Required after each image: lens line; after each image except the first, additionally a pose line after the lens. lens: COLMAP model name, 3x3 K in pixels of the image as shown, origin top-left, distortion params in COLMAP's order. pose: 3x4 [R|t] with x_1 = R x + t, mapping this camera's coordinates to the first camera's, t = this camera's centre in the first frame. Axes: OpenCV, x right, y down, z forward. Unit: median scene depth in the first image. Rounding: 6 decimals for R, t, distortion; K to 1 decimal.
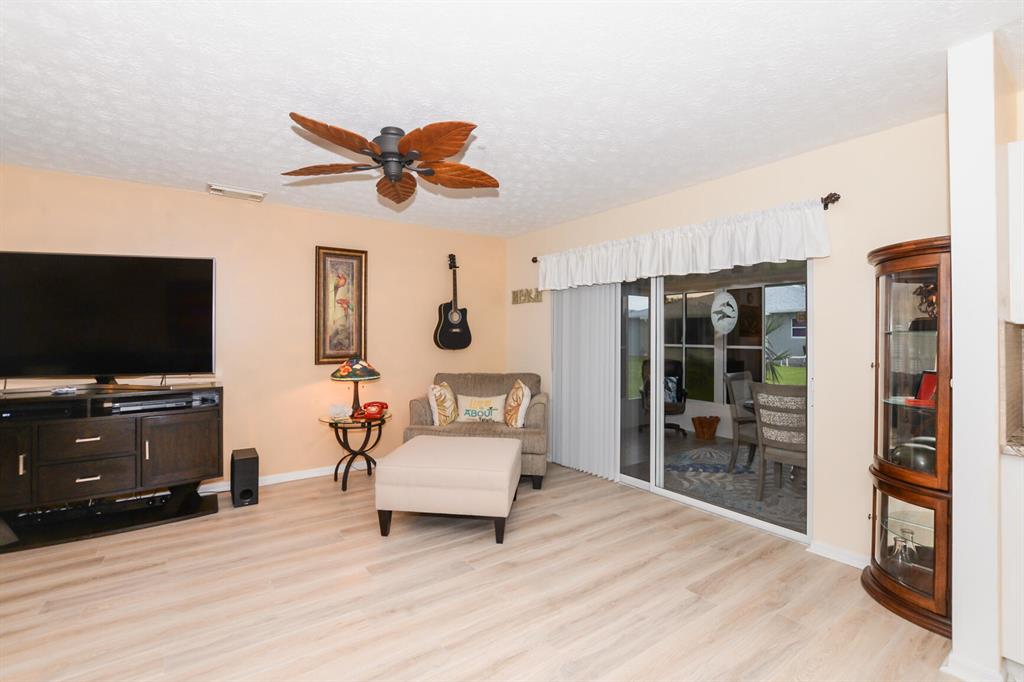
lens RADIAL K [[453.5, 0, 512.1], [0, 453.5, 335.9], [0, 0, 1]] dist [-0.015875, 0.000717]
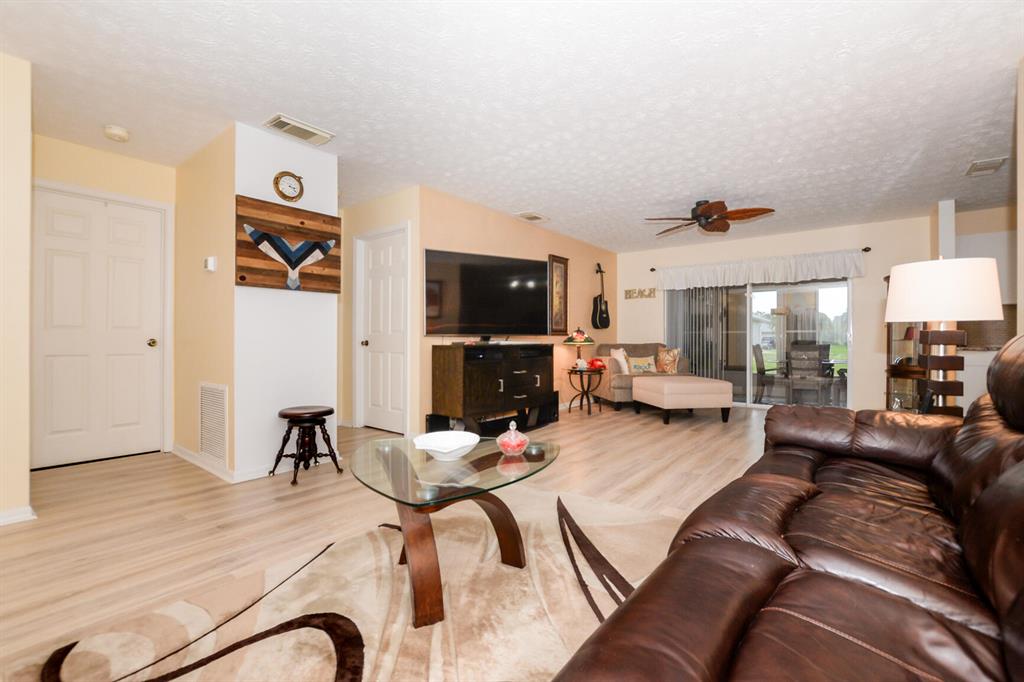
lens RADIAL K [[453.5, 0, 509.4], [0, 453.5, 339.7], [0, 0, 1]] dist [-0.015875, 0.000717]
pose [[0.960752, 0.000355, 0.277408, -1.253527], [-0.000557, 1.000000, 0.000649, 0.099305], [-0.277408, -0.000778, 0.960752, -0.484818]]
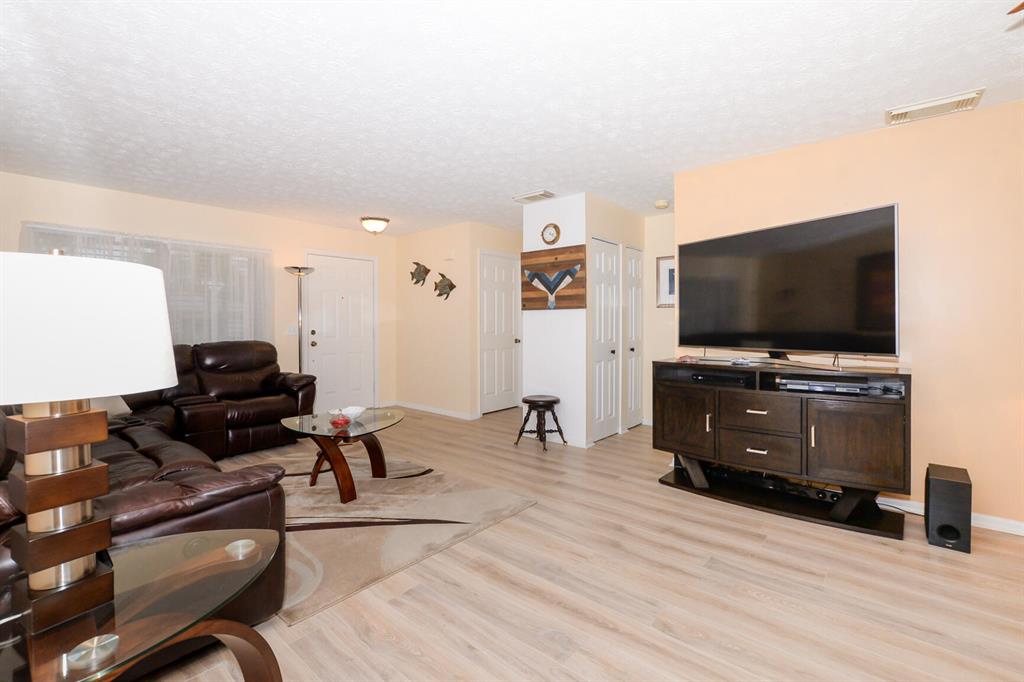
lens RADIAL K [[453.5, 0, 495.1], [0, 453.5, 322.4], [0, 0, 1]] dist [-0.015875, 0.000717]
pose [[0.219239, 0.000126, -0.975671, -0.075494], [0.004842, 0.999988, 0.001217, 0.022709], [0.975659, -0.004991, 0.219236, 0.175166]]
